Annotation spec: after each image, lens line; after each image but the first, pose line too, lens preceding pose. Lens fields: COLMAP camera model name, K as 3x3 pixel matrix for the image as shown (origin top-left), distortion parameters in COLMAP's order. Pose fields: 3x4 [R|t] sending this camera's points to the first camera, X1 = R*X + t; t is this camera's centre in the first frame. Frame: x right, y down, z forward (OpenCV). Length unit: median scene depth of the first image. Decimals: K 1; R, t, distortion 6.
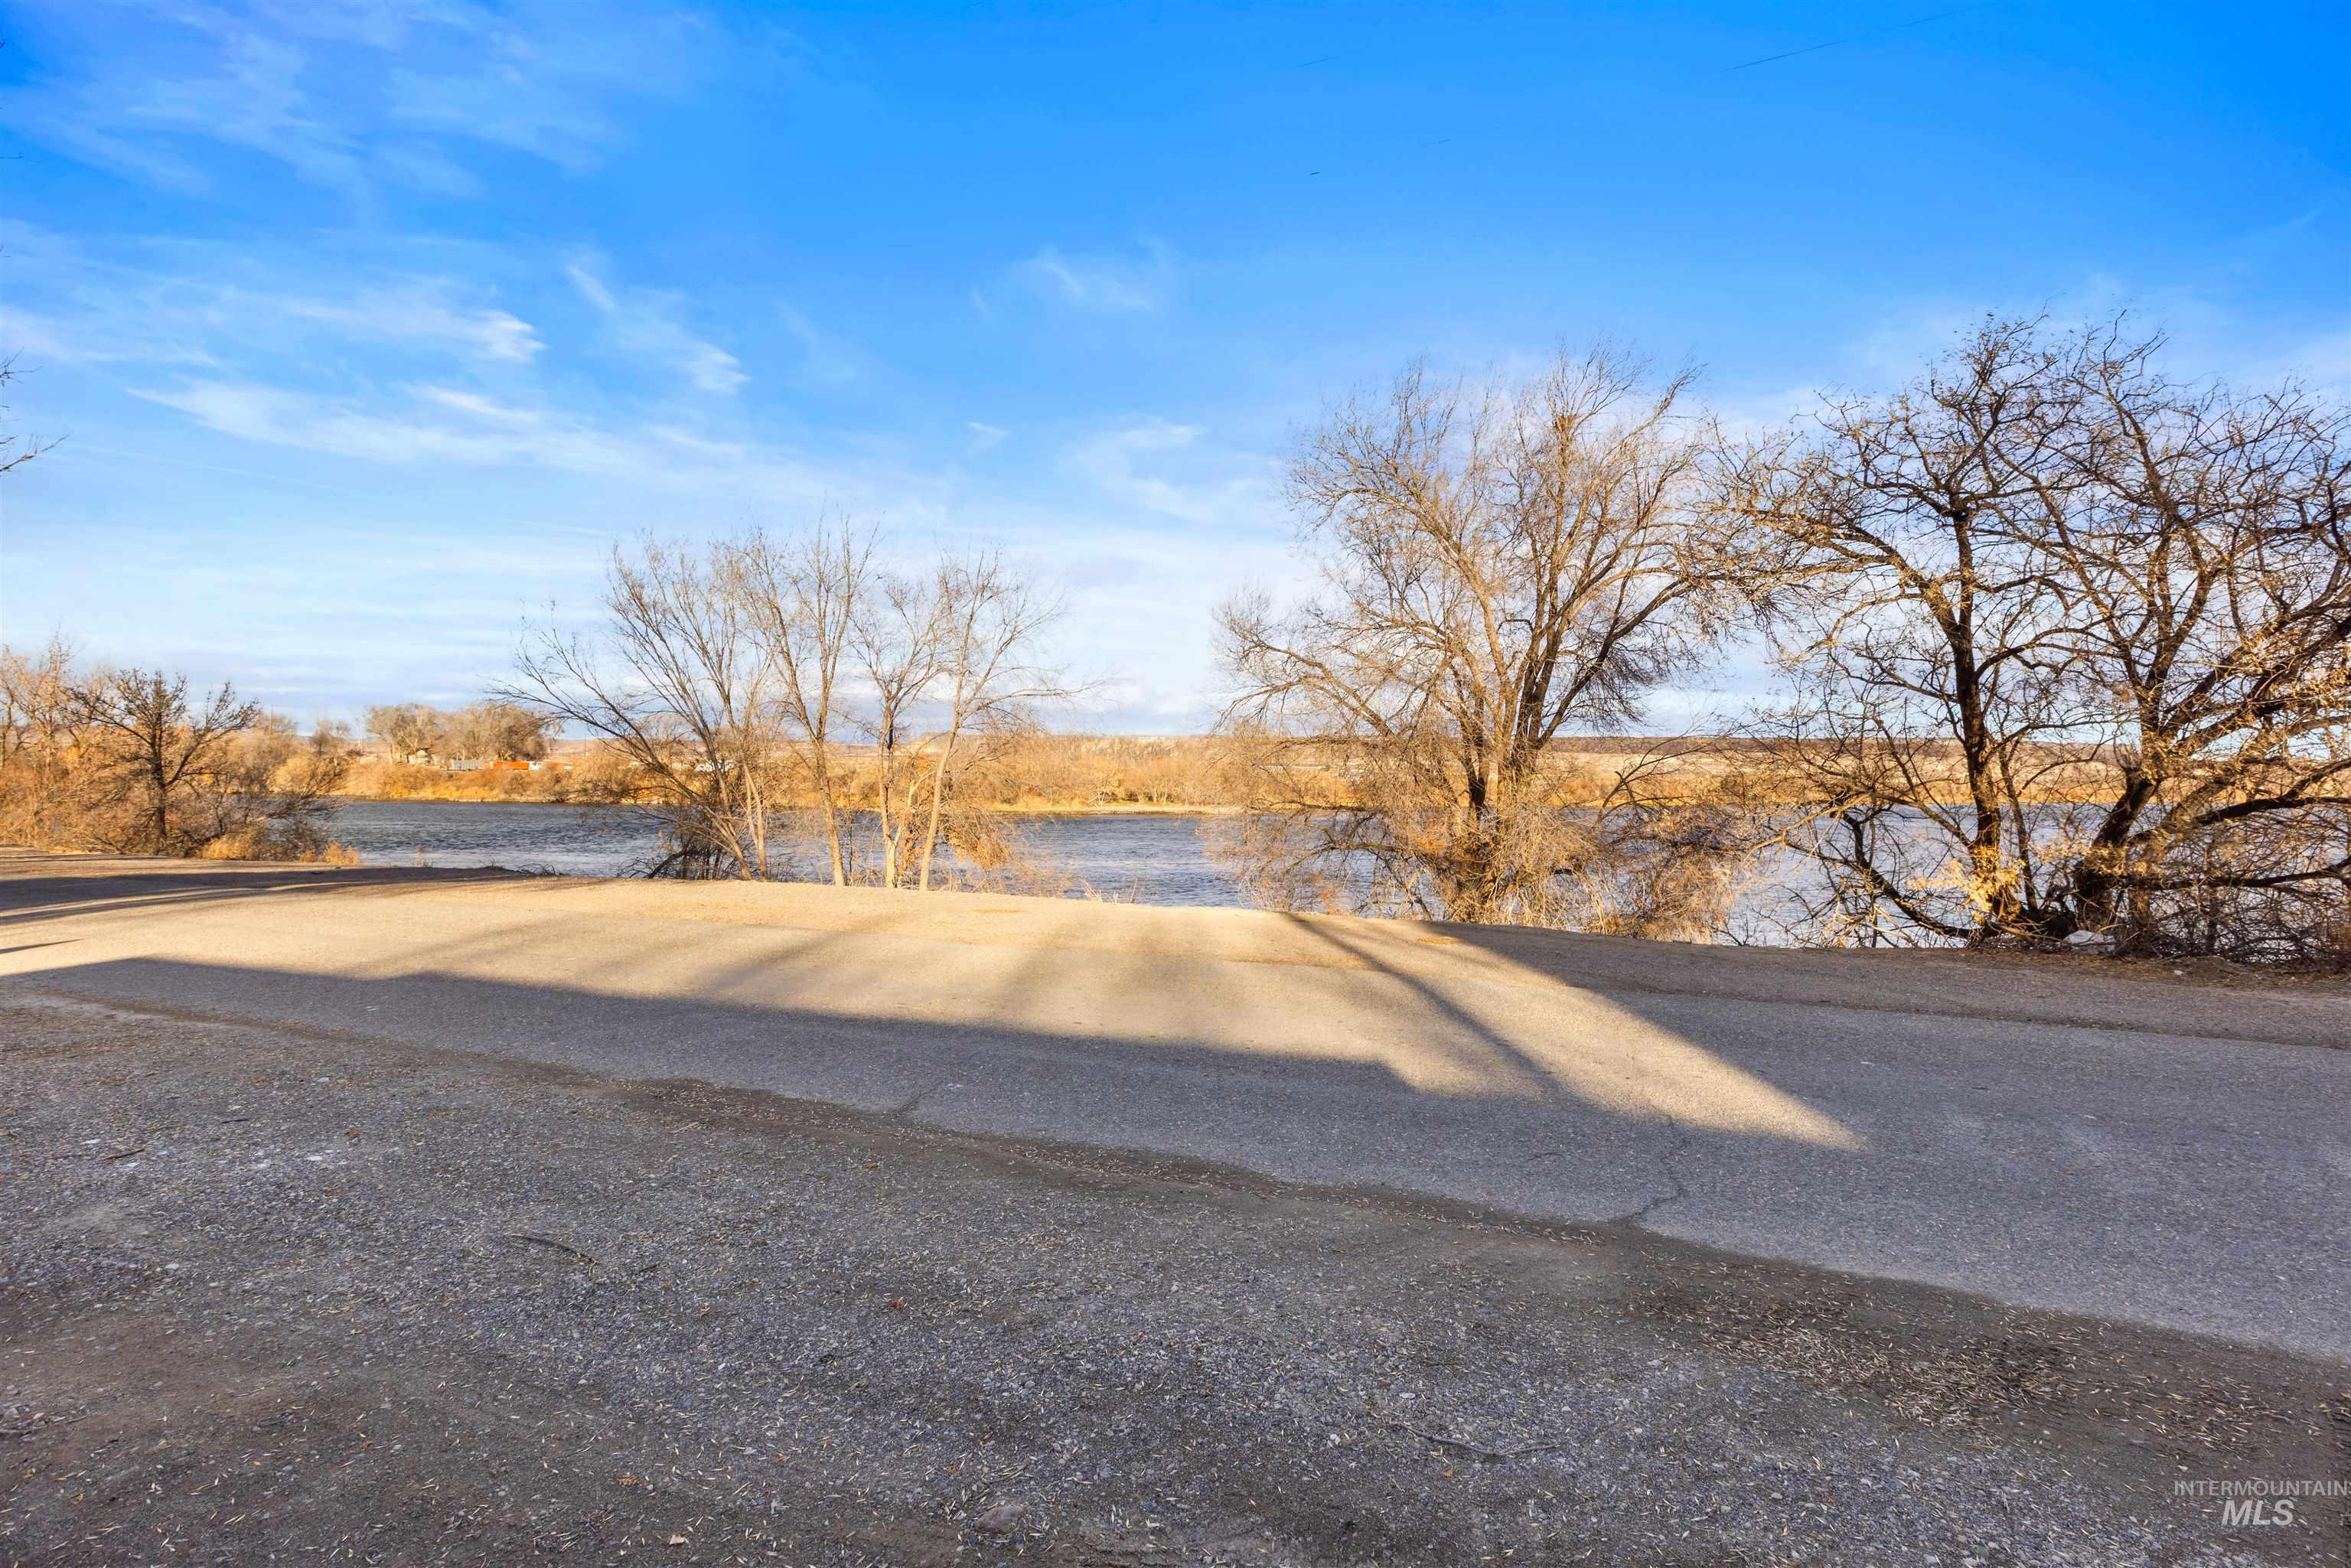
lens RADIAL K [[1072.4, 0, 1182.2], [0, 1072.4, 774.1], [0, 0, 1]] dist [-0.002741, -0.000075]
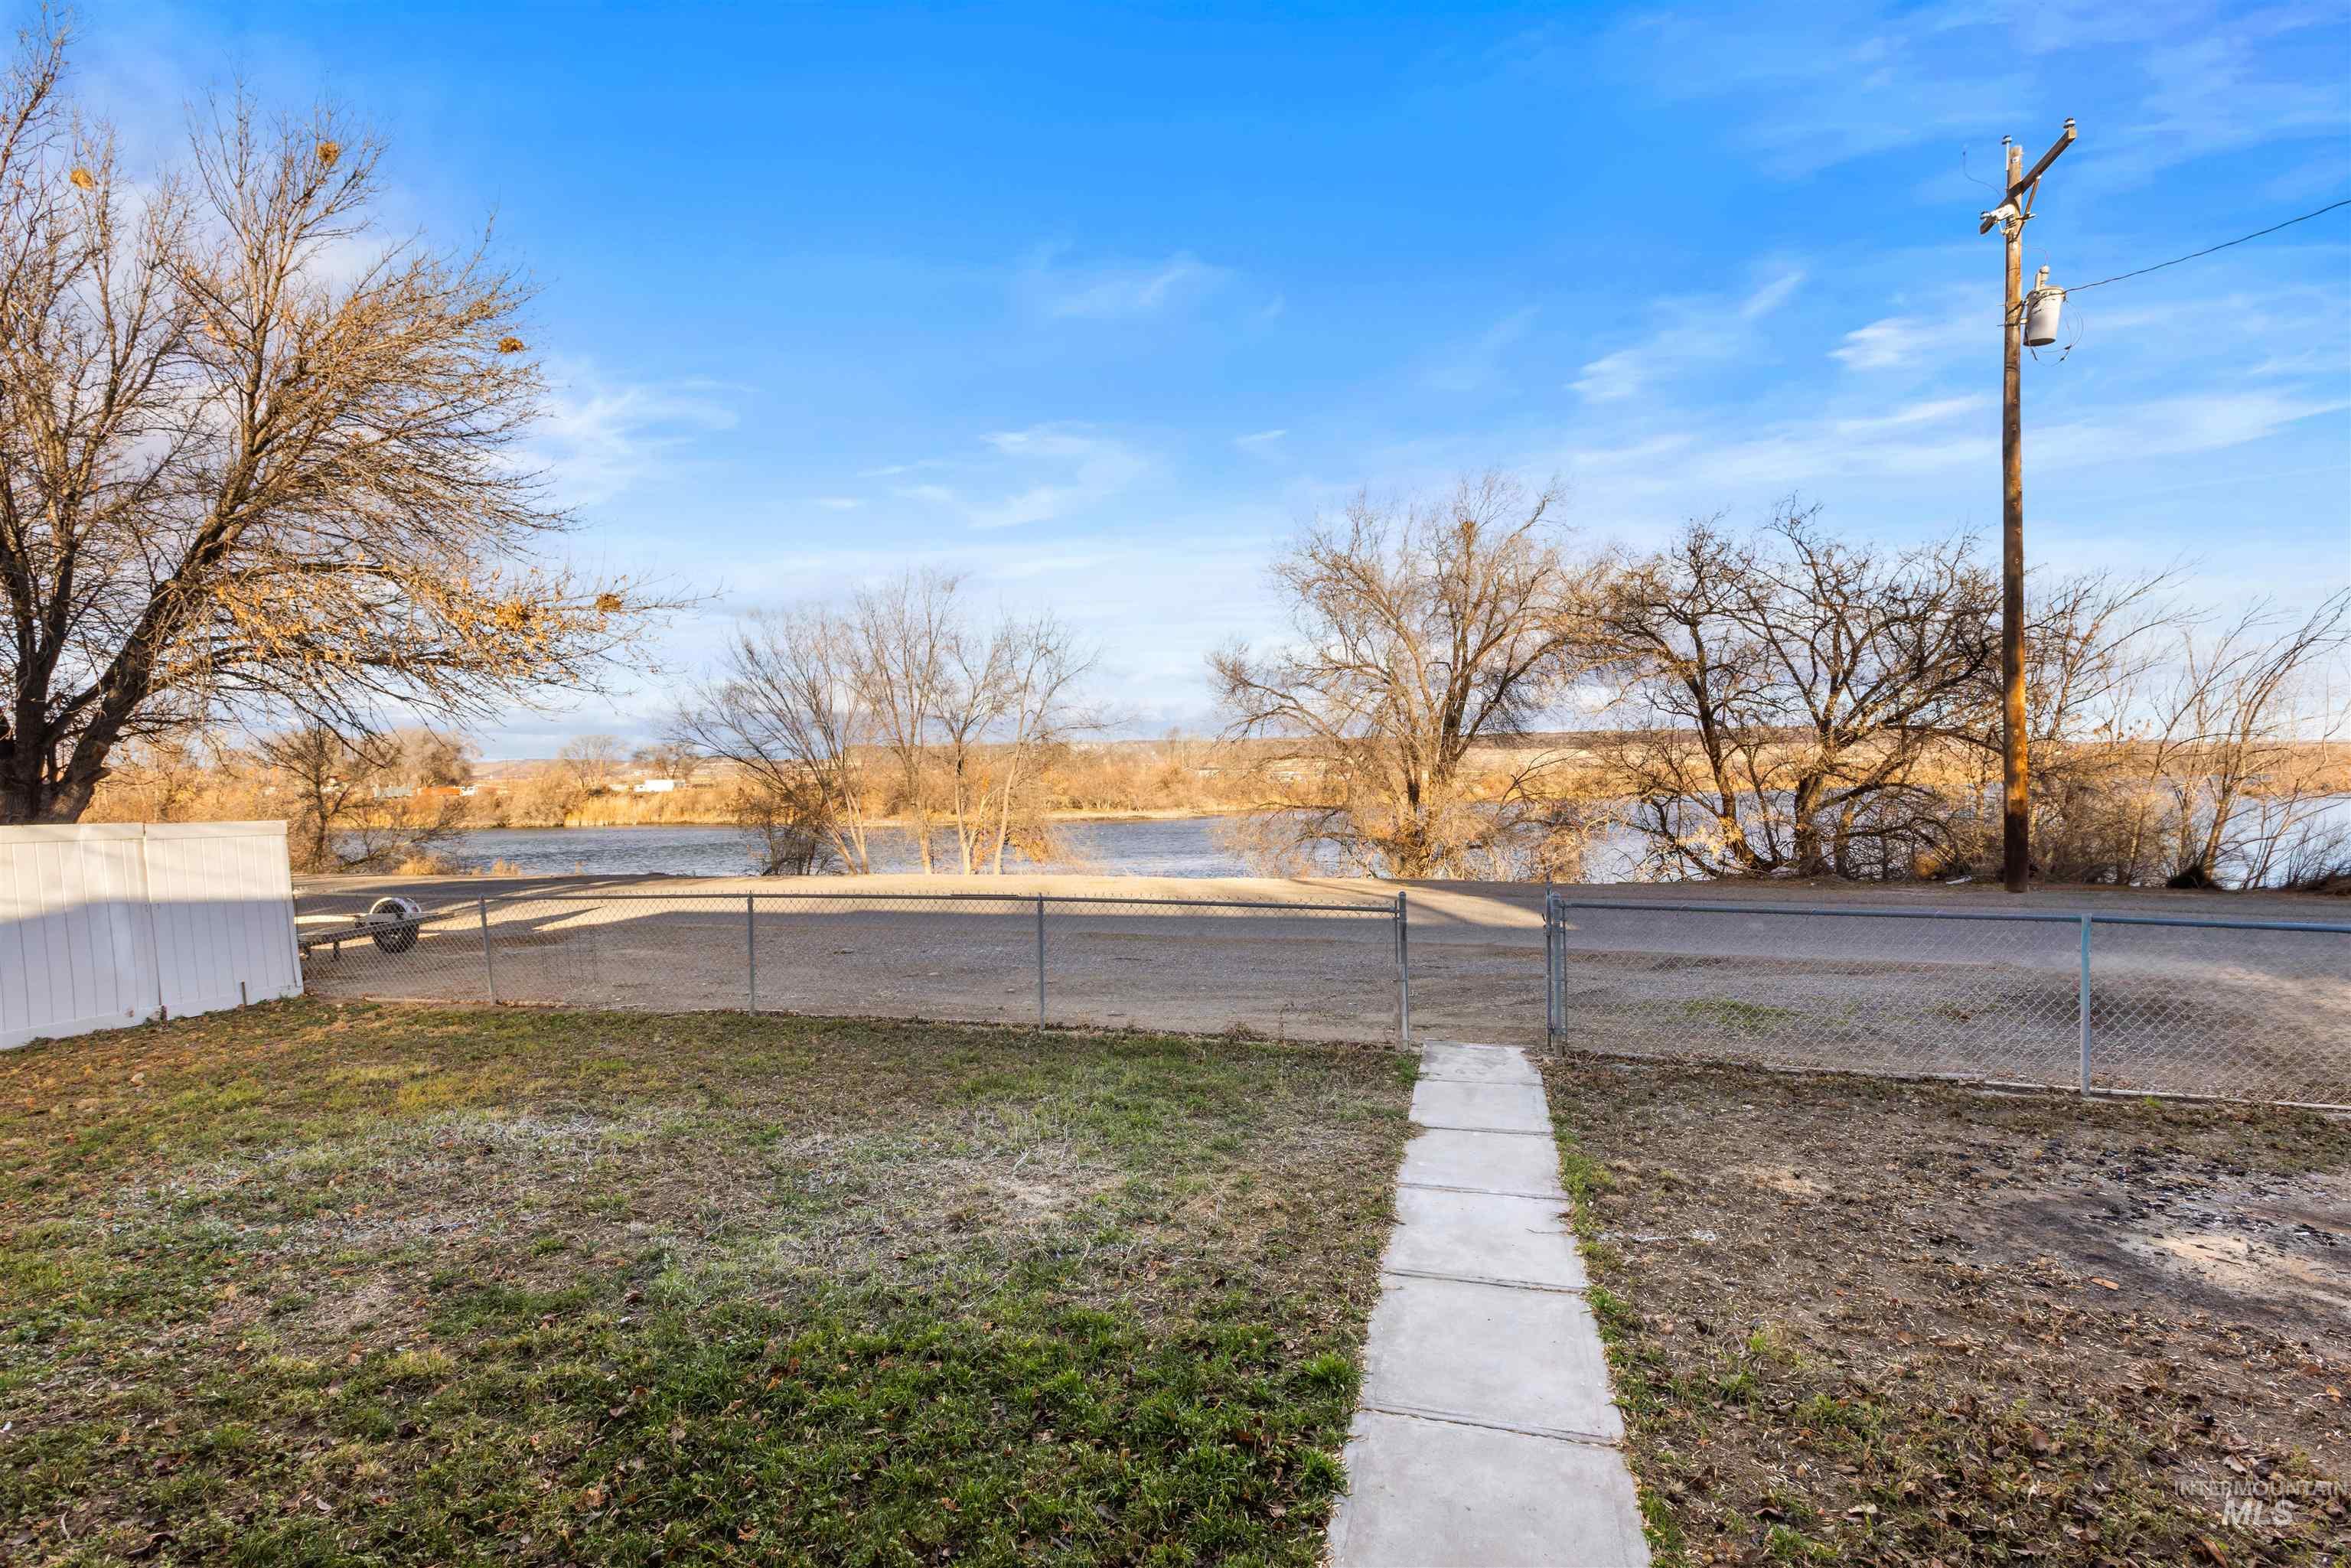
lens RADIAL K [[1072.4, 0, 1167.1], [0, 1072.4, 792.2], [0, 0, 1]] dist [-0.002741, -0.000075]
pose [[0.998306, -0.030065, 0.049805, -0.108667], [0.029463, 0.999484, 0.012793, -0.010330], [-0.050164, -0.011304, 0.998677, -0.354868]]
